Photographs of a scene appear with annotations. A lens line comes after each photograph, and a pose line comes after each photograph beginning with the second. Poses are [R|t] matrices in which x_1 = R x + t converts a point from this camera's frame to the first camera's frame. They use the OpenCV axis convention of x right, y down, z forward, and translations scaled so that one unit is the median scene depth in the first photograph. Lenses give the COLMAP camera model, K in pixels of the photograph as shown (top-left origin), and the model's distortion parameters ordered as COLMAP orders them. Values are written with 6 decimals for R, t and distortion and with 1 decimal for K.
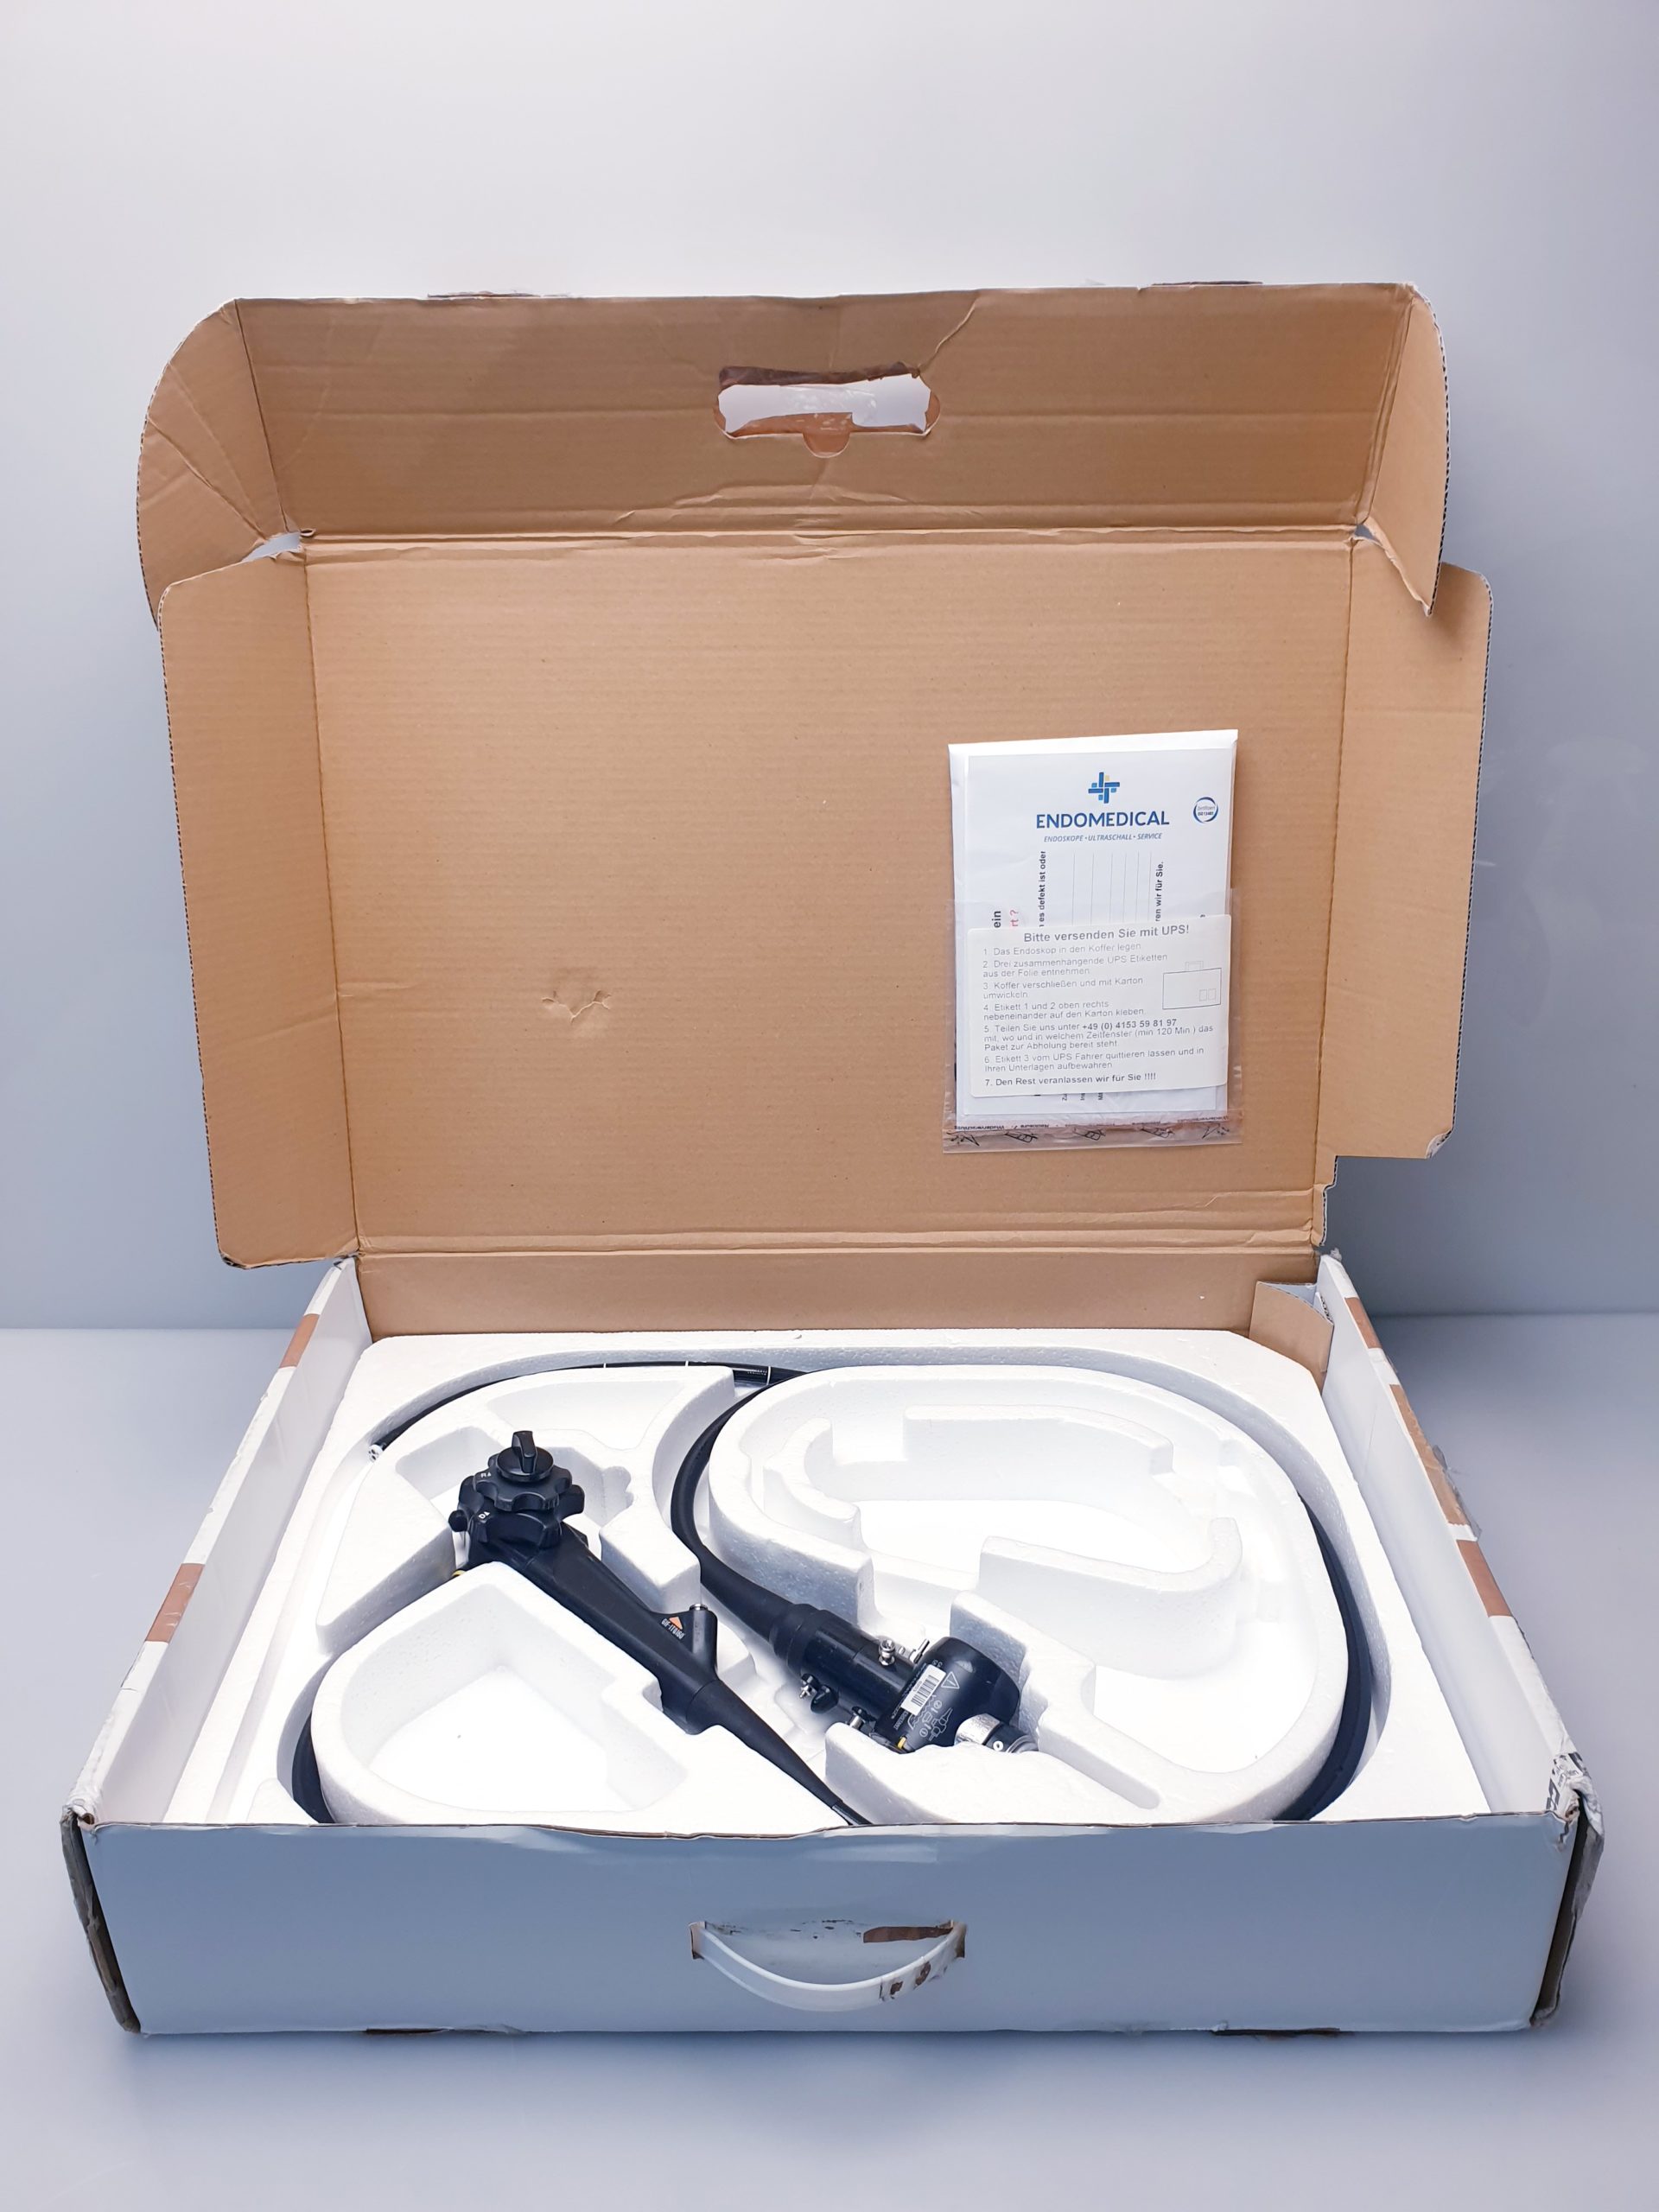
lens RADIAL K [[1659.8, 0, 829.5], [0, 1659.8, 1106.0], [0, 0, 1]] dist [0.003639, -0.180872]
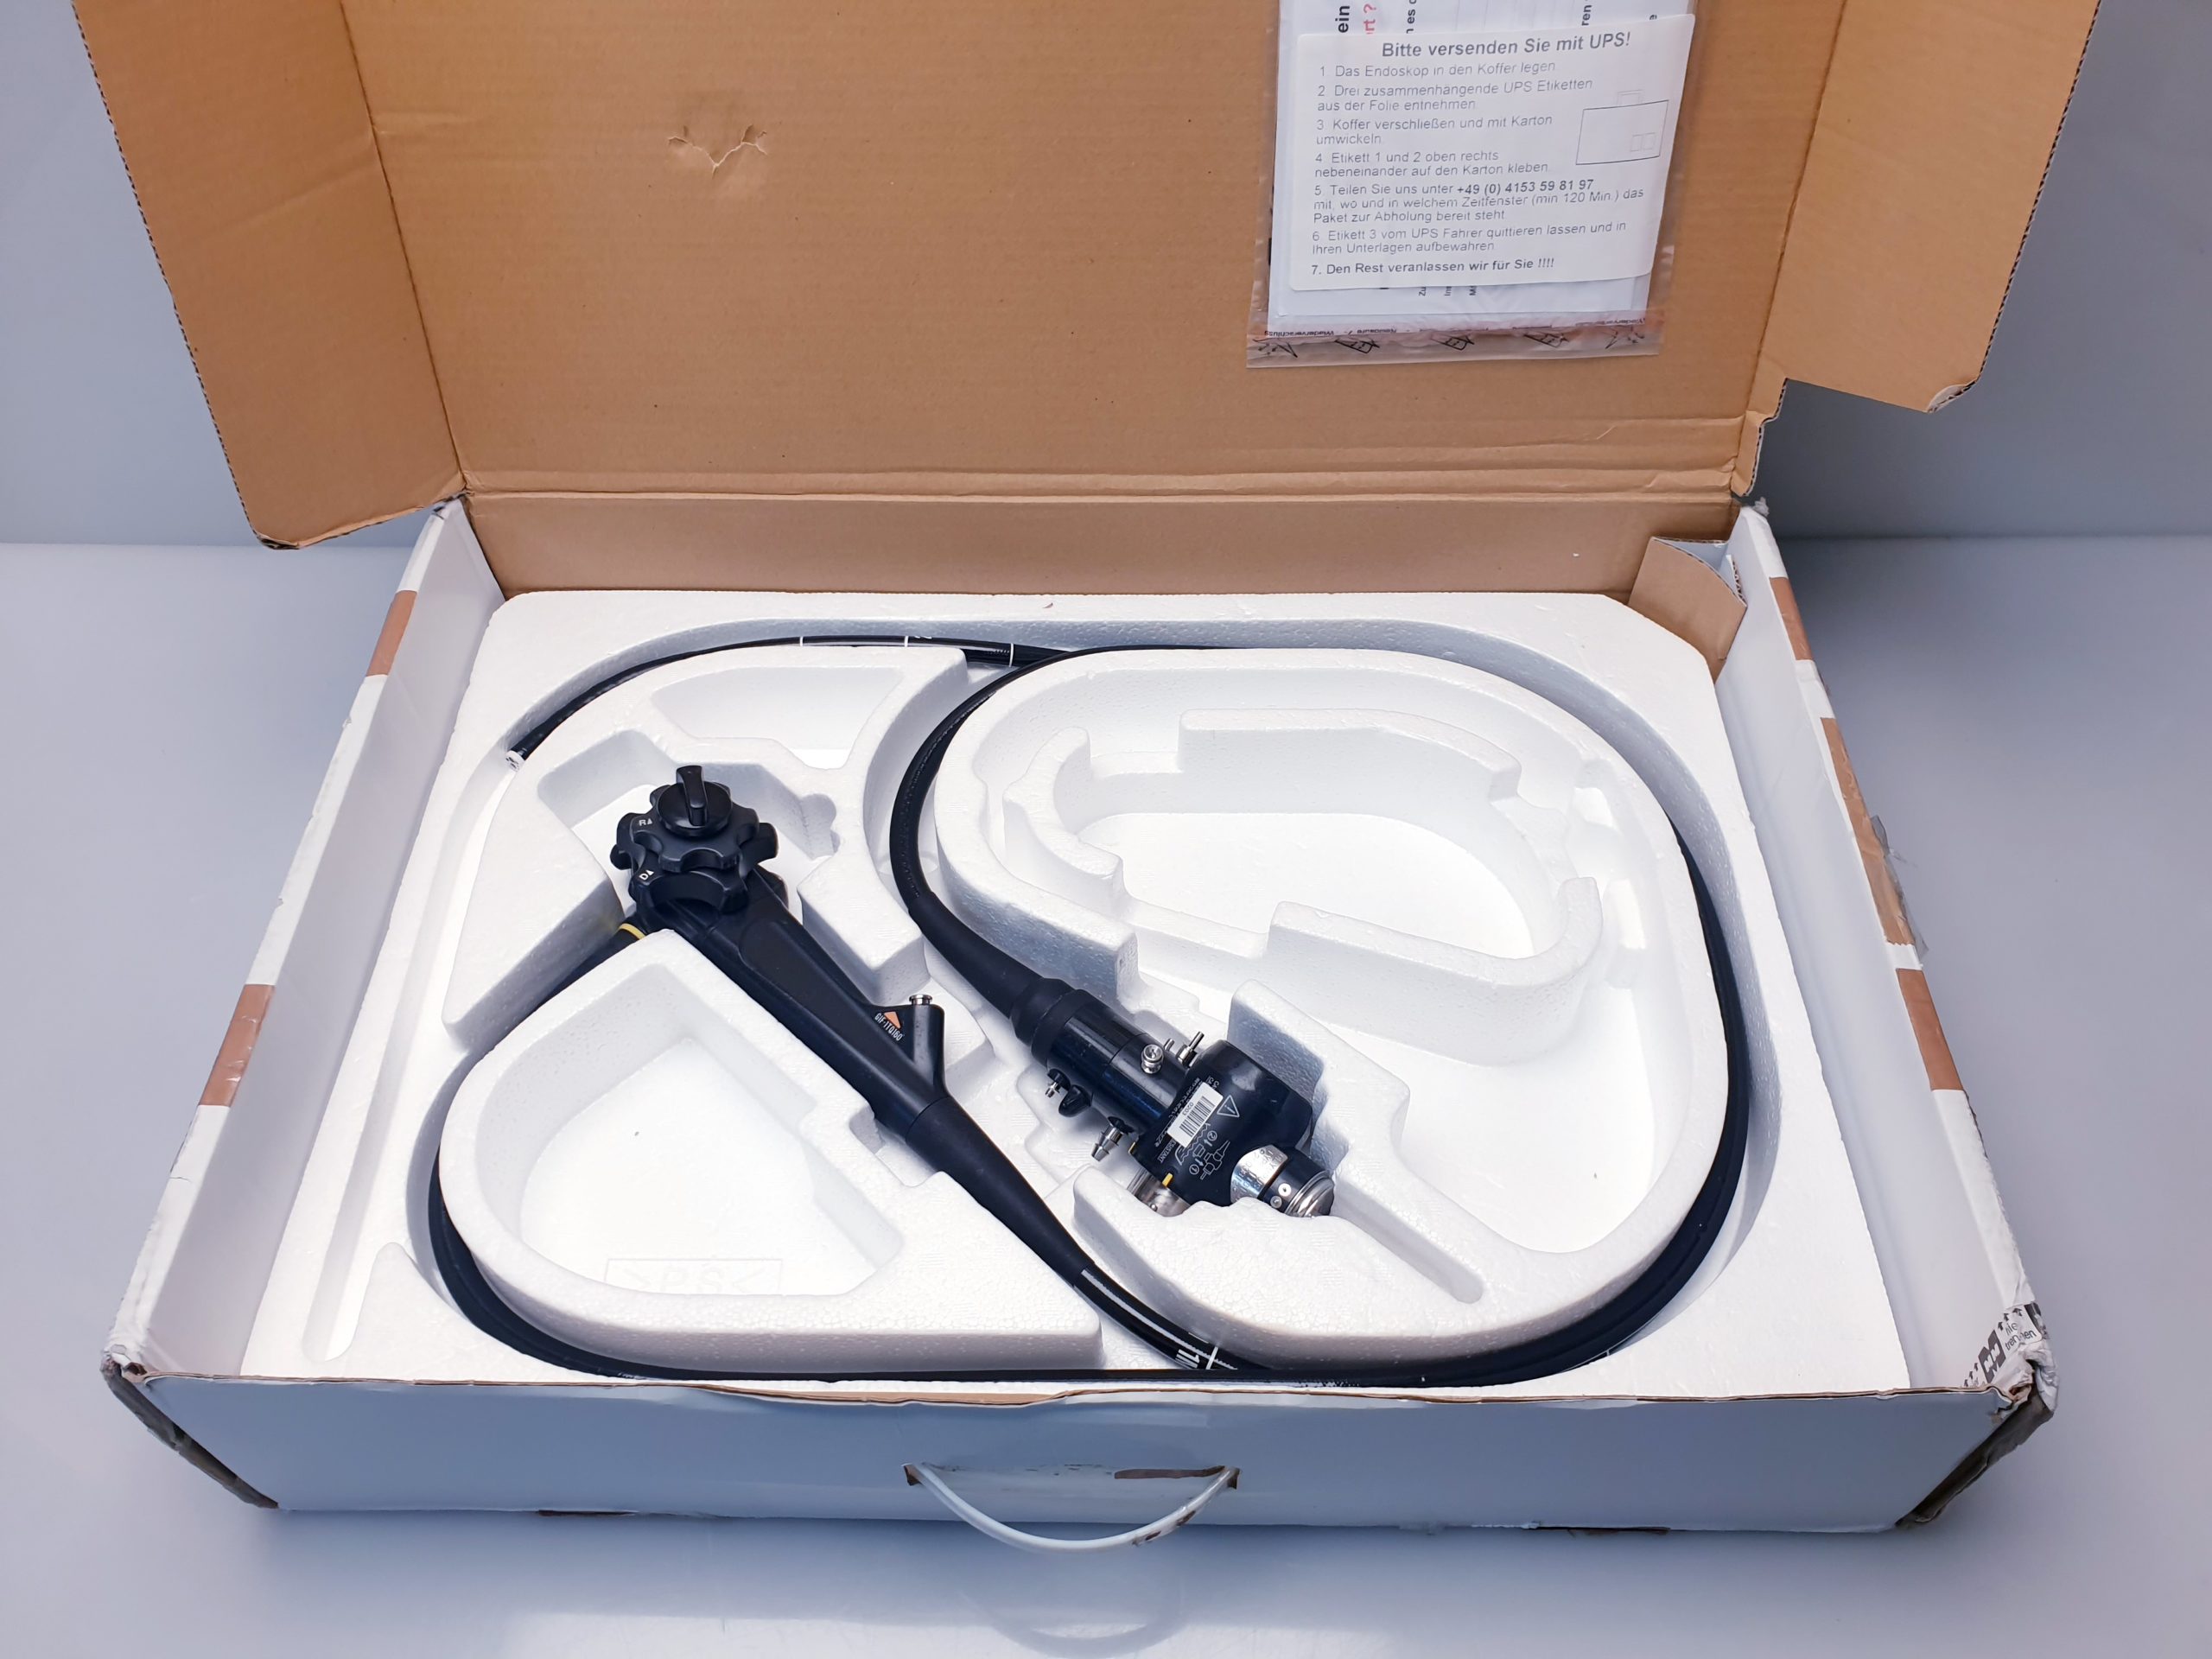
lens RADIAL K [[1855.0, 0, 1088.6], [0, 1855.0, 1086.0], [0, 0, 1]] dist [0.029628, -0.143768]
pose [[0.999960, 0.008545, -0.002632, 0.005179], [-0.006523, 0.898538, 0.438848, -0.049859], [0.006115, -0.438813, 0.898558, 0.150739]]
